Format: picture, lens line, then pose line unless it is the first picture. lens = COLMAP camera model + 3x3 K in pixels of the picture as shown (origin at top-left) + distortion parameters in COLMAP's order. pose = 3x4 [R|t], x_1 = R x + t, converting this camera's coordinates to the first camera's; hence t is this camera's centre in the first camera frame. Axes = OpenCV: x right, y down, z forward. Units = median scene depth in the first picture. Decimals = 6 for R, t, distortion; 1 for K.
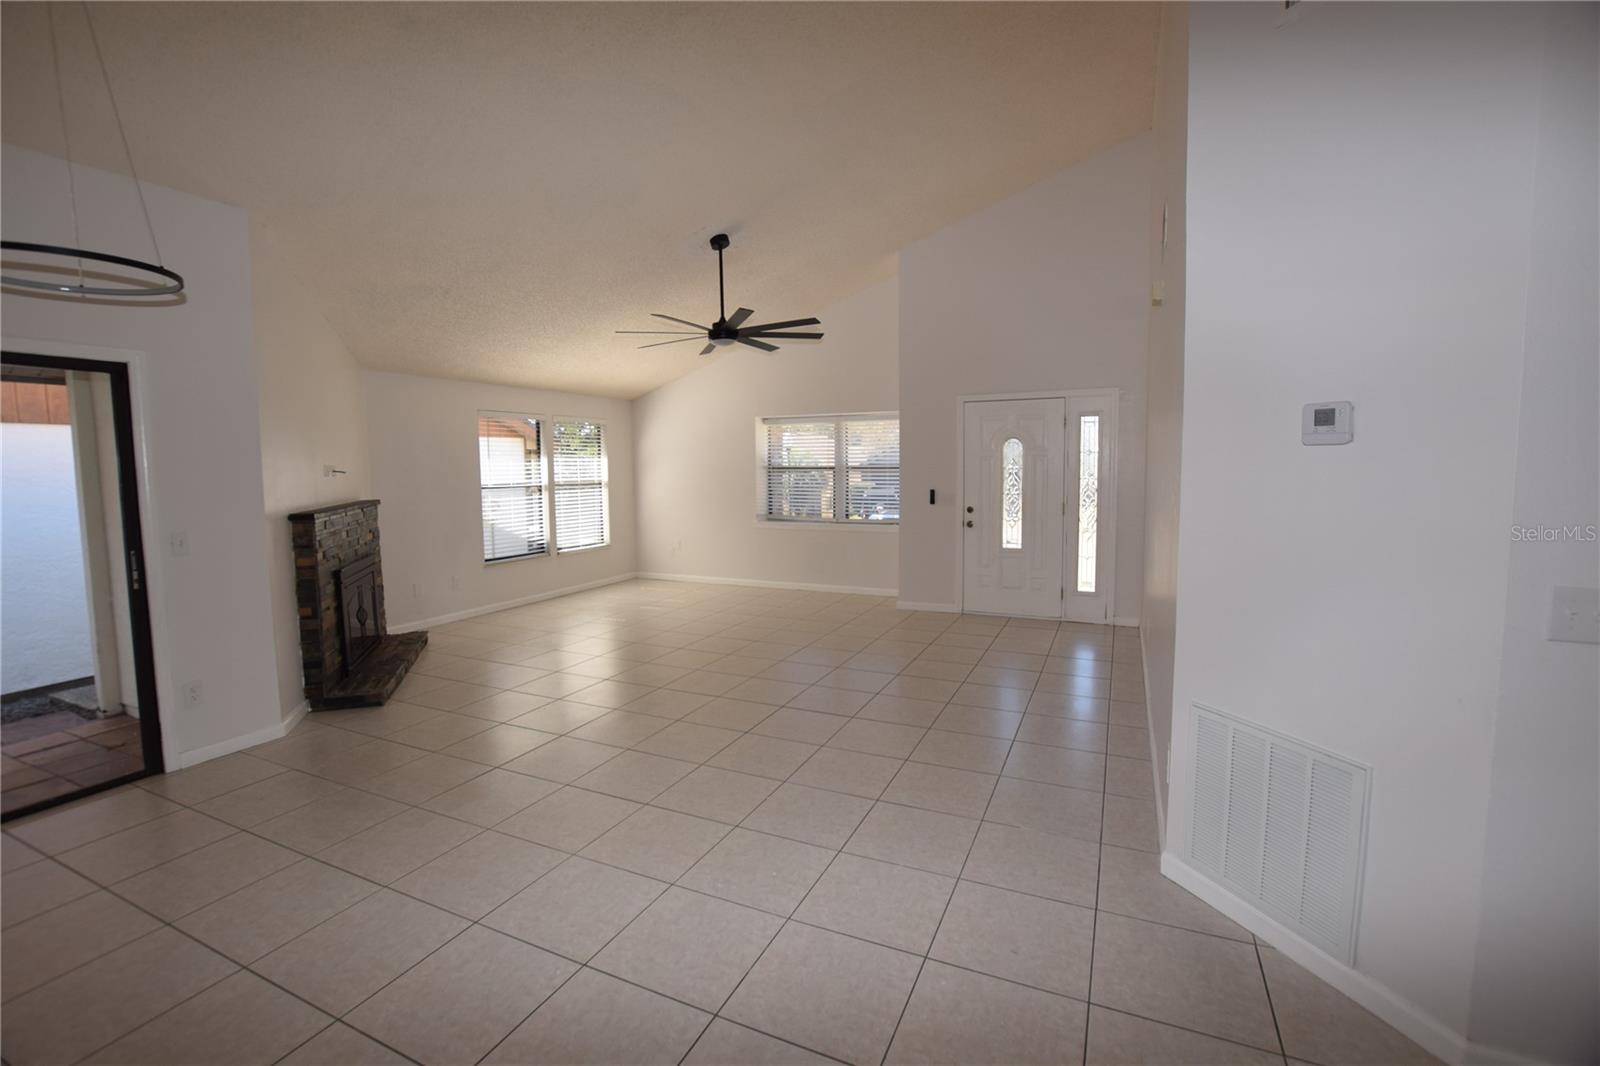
lens RADIAL K [[701.2, 0, 793.0], [0, 701.2, 527.2], [0, 0, 1]] dist [-0.029590, 0.001910]
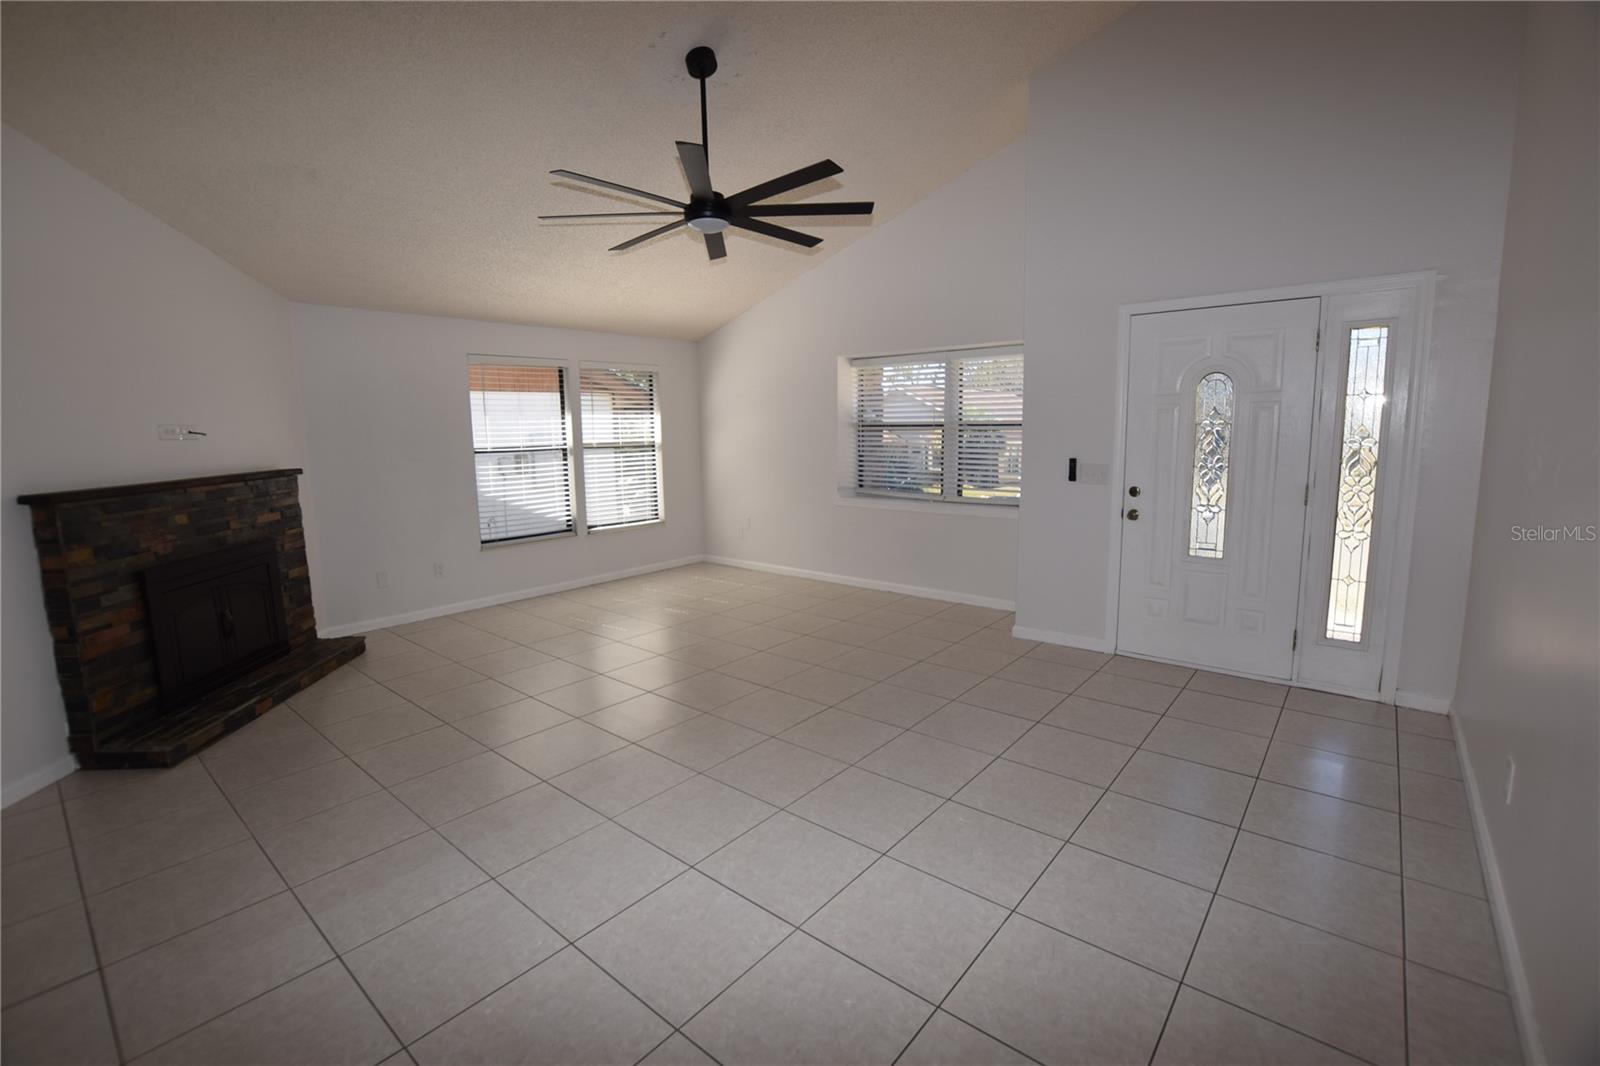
lens RADIAL K [[701.2, 0, 795.3], [0, 701.2, 524.0], [0, 0, 1]] dist [-0.029590, 0.001910]
pose [[0.966340, 0.031167, -0.255375, 0.120298], [-0.017505, 0.998300, 0.055596, -0.025074], [0.256674, -0.049254, 0.965242, 0.325342]]
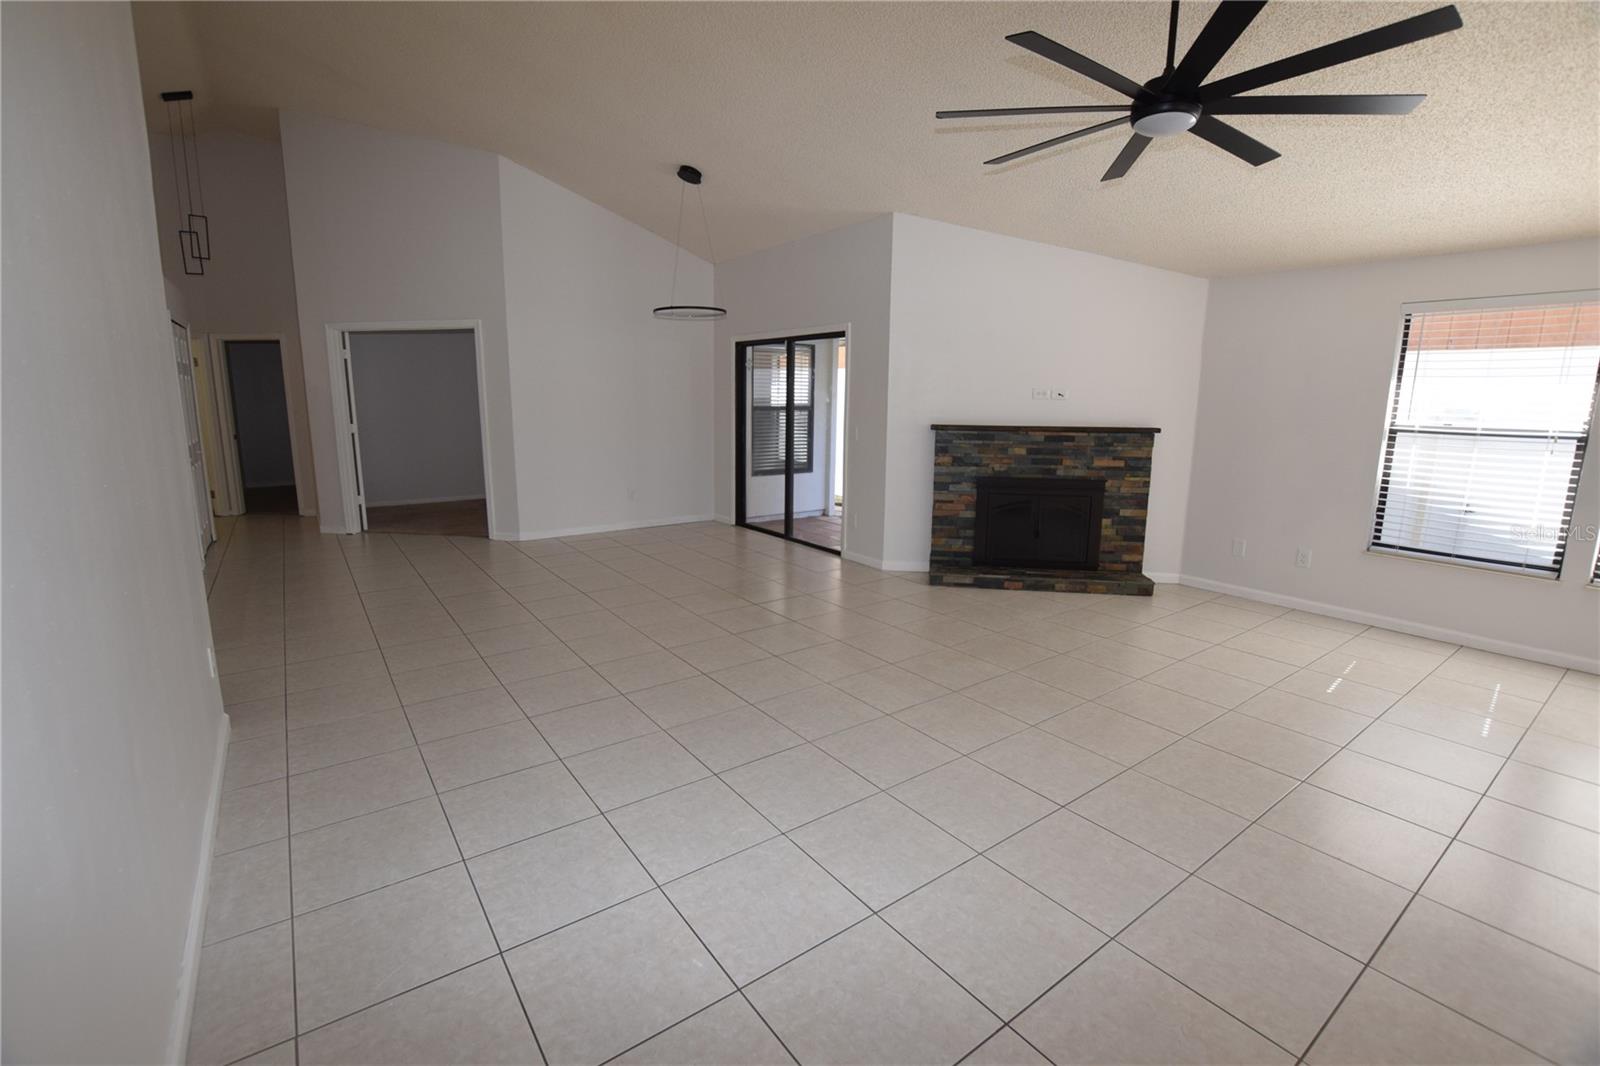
lens RADIAL K [[701.2, 0, 800.9], [0, 701.2, 550.4], [0, 0, 1]] dist [-0.029590, 0.001910]
pose [[-0.475124, 0.194892, -0.858064, 0.372512], [-0.081835, 0.961149, 0.263619, -0.073128], [0.876105, 0.195471, -0.440716, 0.855200]]
